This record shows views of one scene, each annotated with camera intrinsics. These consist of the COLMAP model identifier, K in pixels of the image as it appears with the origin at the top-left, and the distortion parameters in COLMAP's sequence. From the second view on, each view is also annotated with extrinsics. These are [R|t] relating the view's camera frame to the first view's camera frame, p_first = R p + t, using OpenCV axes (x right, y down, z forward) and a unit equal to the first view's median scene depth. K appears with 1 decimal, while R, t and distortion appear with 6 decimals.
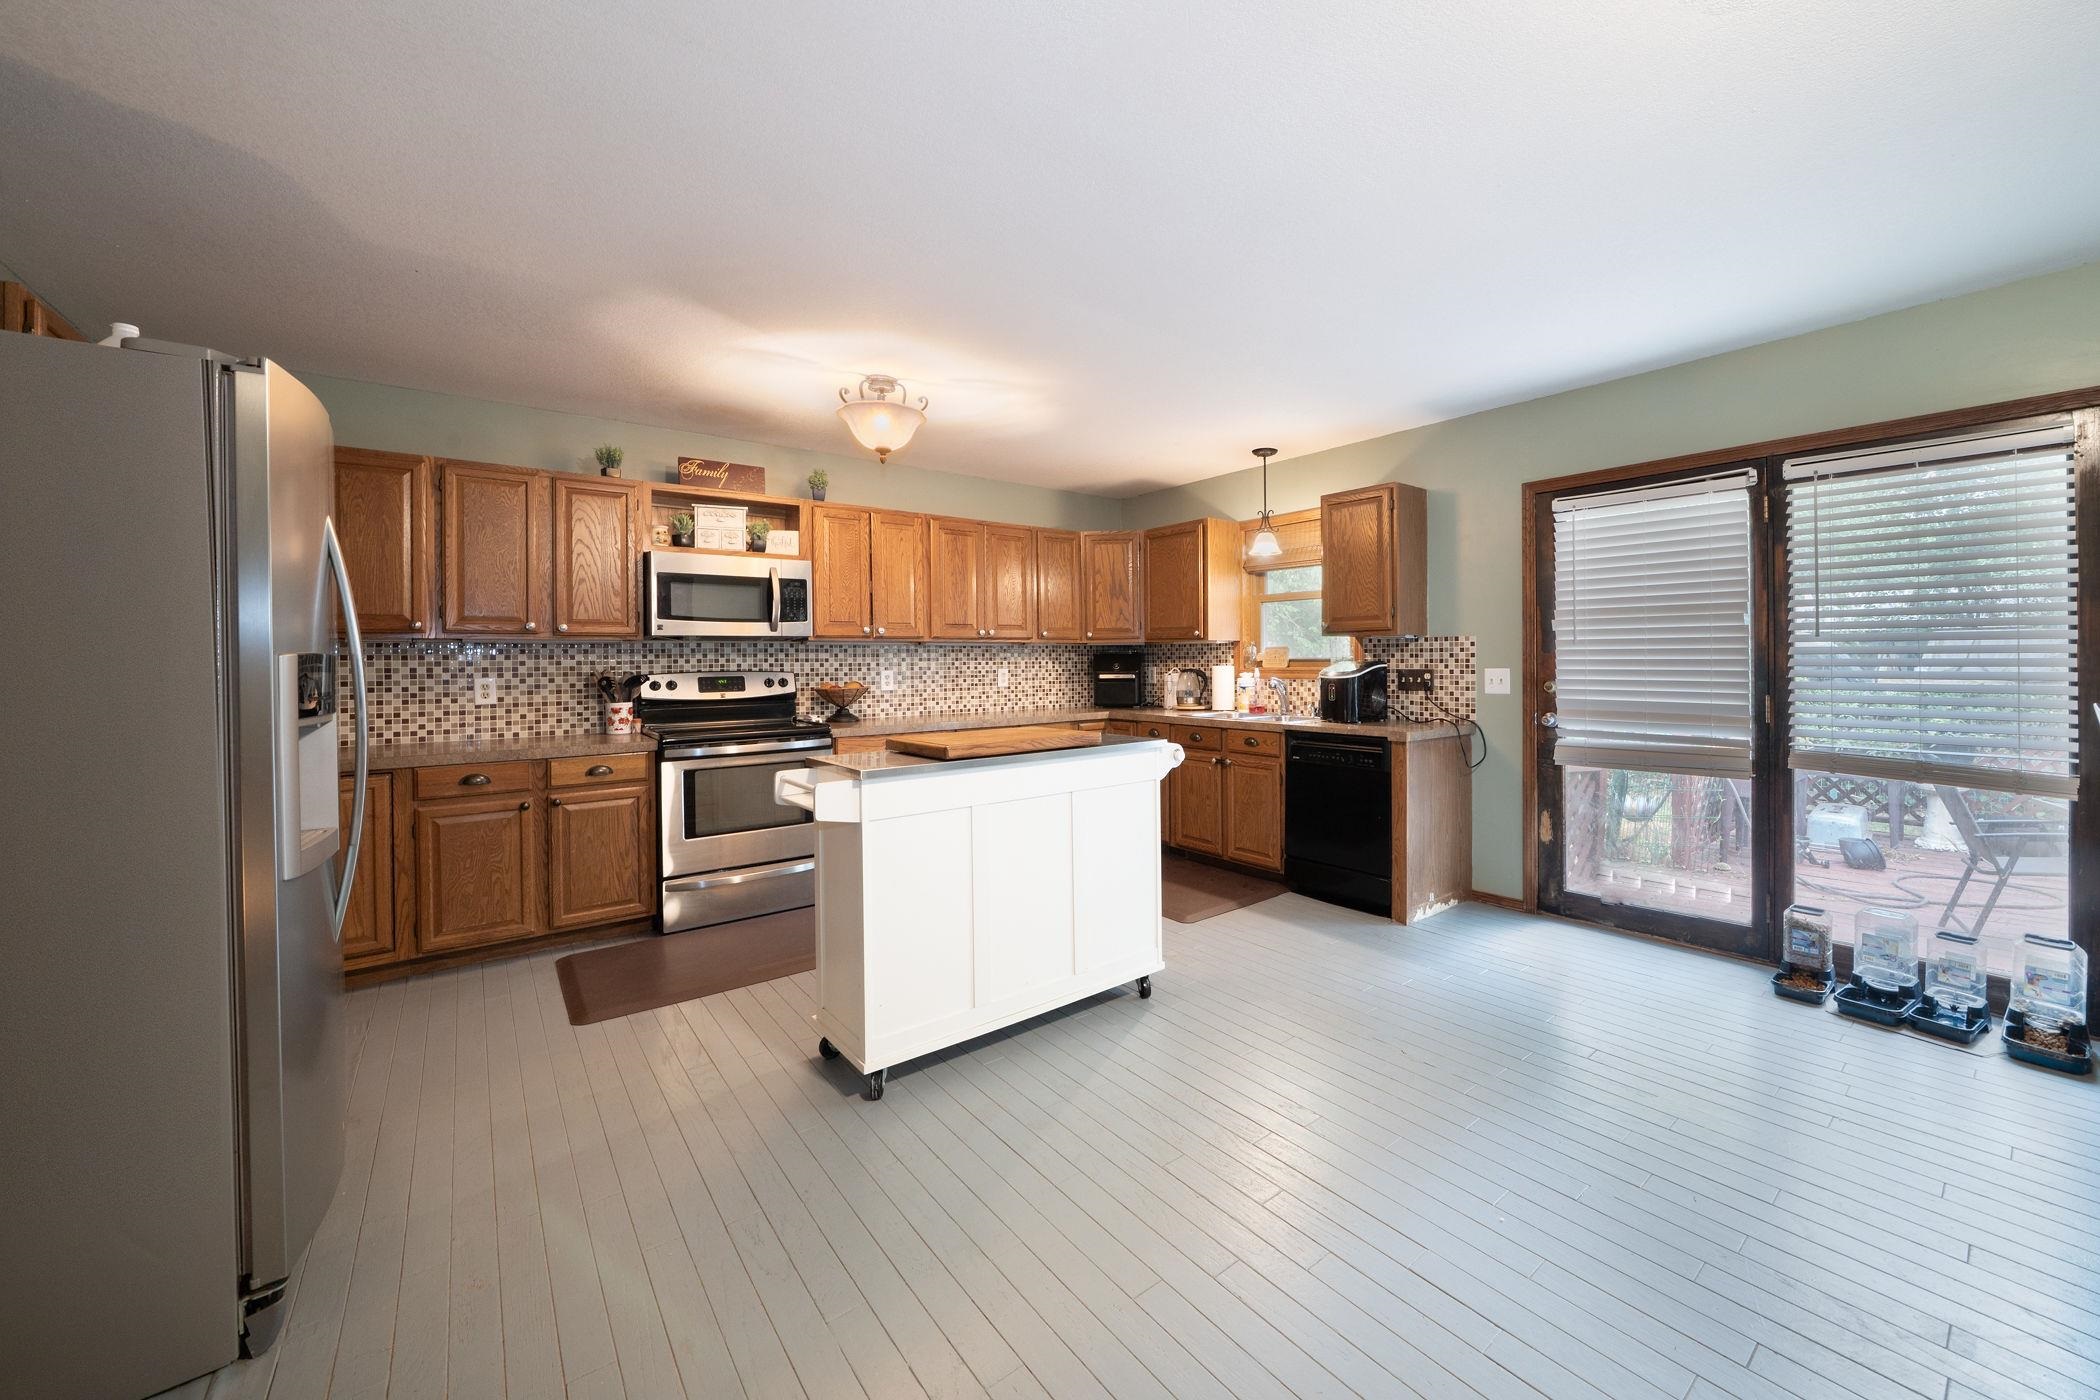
lens RADIAL K [[802.5, 0, 1128.8], [0, 802.5, 653.8], [0, 0, 1]] dist [-0.012286, 0.000251]
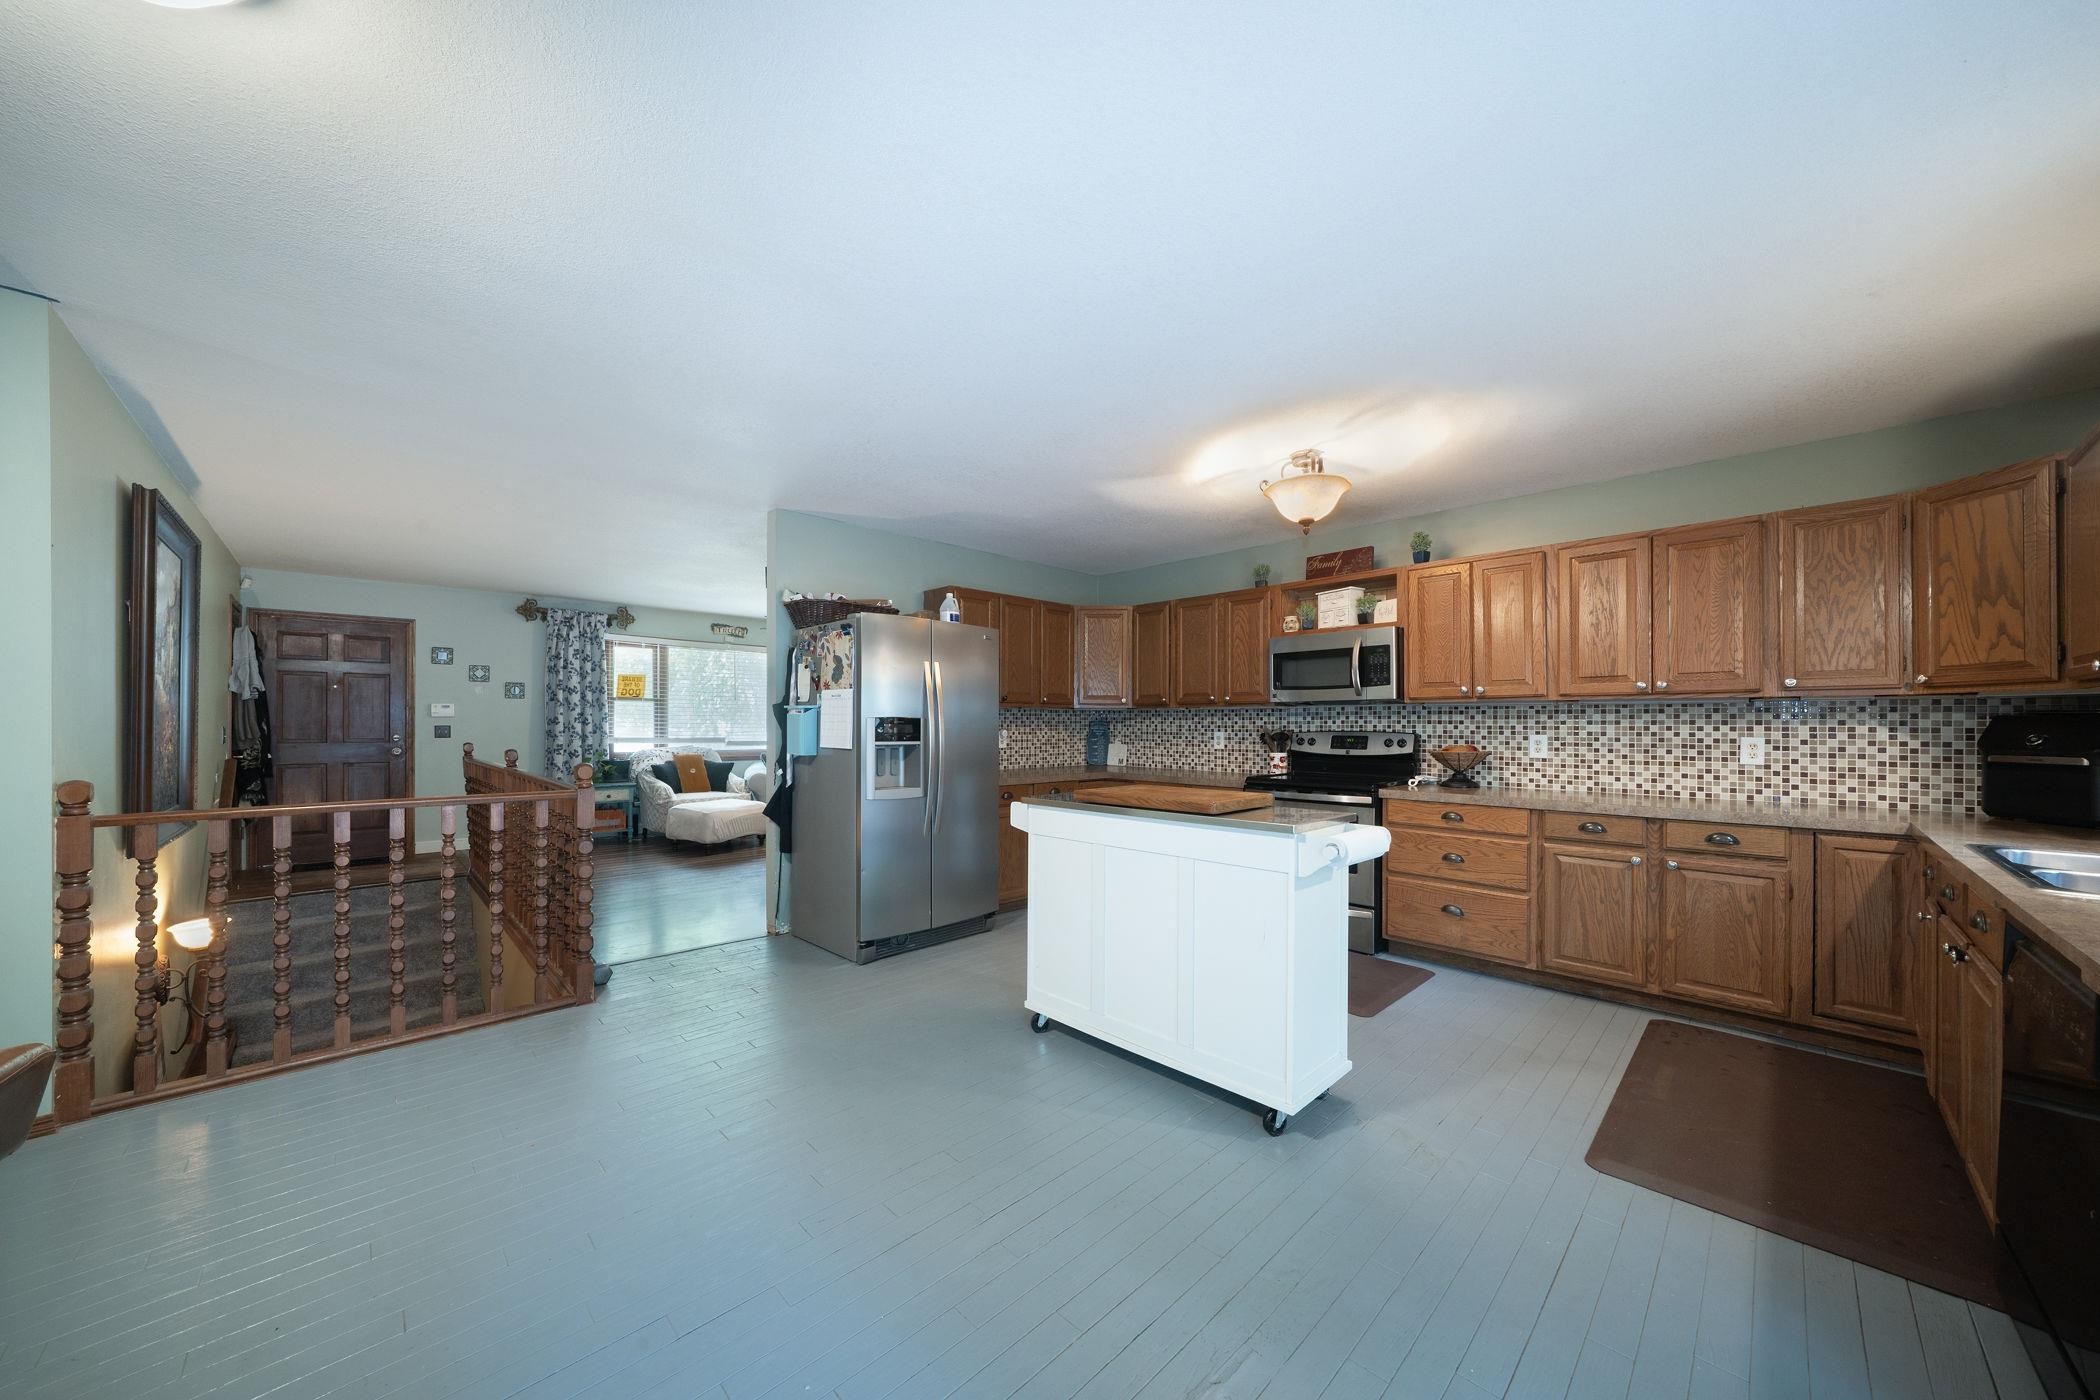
lens RADIAL K [[722.9, 0, 1036.2], [0, 722.9, 714.5], [0, 0, 1]] dist [-0.002195, 0.000069]
pose [[0.074400, -0.005002, -0.997216, 0.510397], [0.001377, 0.999987, -0.004913, 0.002466], [0.997228, -0.001007, 0.074406, 0.482963]]
